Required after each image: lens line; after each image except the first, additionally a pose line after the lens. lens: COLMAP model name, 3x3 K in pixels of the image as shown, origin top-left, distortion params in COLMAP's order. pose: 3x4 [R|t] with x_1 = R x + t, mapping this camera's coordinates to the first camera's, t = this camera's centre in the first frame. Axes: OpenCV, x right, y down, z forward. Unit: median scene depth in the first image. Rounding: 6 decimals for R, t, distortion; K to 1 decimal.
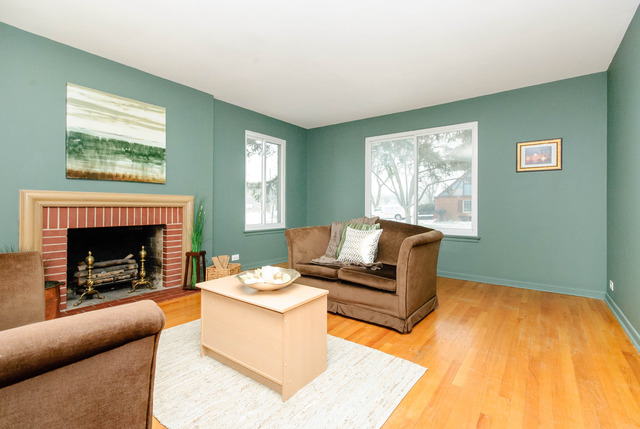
lens RADIAL K [[290.0, 0, 320.0], [0, 290.0, 214.5], [0, 0, 1]] dist [0.001106, 0.000172]
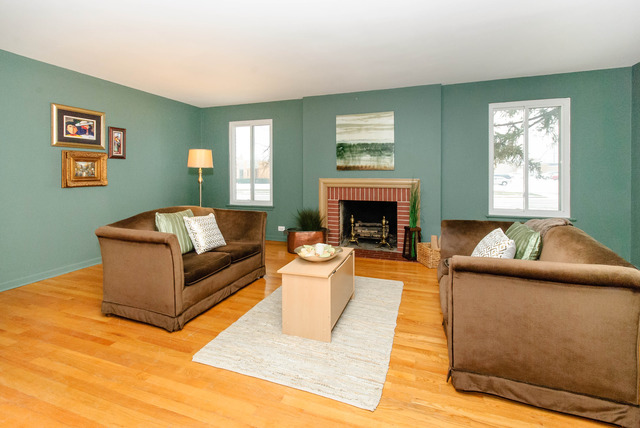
lens RADIAL K [[278.9, 0, 322.2], [0, 278.9, 185.4], [0, 0, 1]] dist [0.000197, 0.000026]
pose [[0.317421, 0.030820, -0.947784, 0.614380], [-0.026234, 0.999375, 0.023711, -0.068498], [0.947922, 0.017338, 0.318031, 0.355713]]
